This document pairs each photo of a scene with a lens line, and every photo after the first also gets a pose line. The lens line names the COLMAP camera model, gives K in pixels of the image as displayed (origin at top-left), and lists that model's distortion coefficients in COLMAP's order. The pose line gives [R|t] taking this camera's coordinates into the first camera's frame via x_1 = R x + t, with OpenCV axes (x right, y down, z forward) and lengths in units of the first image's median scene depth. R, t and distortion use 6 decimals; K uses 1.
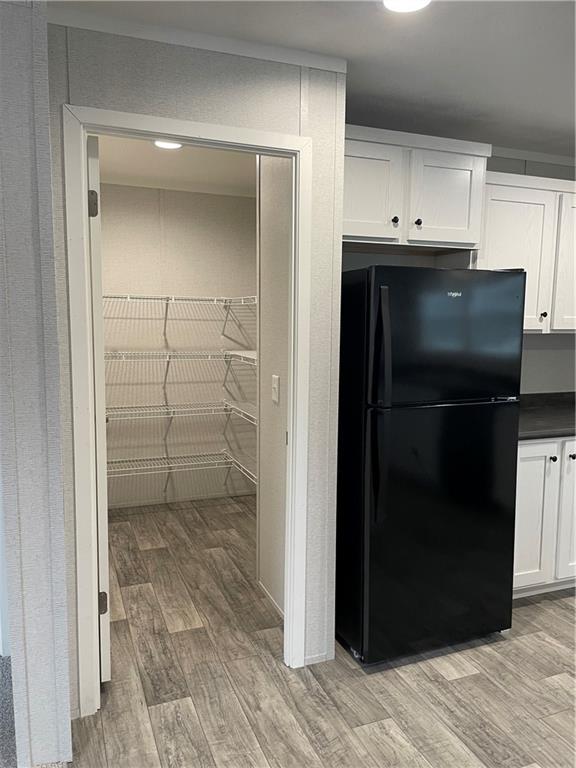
lens RADIAL K [[584.3, 0, 287.5], [0, 584.3, 387.4], [0, 0, 1]] dist [0.083677, -0.091883]
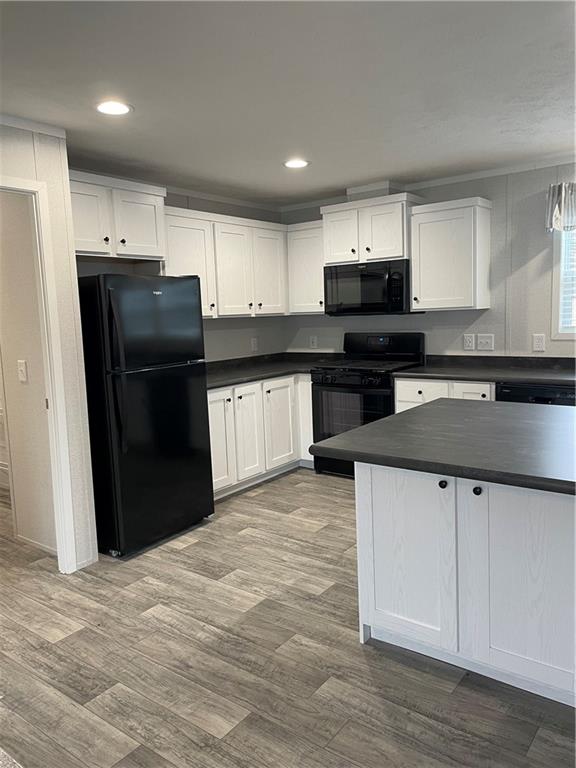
lens RADIAL K [[584.3, 0, 276.5], [0, 584.3, 392.5], [0, 0, 1]] dist [0.083677, -0.091883]
pose [[0.866756, -0.107112, 0.487095, -0.179838], [0.102402, 0.994078, 0.036379, 0.060646], [-0.488107, 0.018348, 0.872591, -0.382227]]
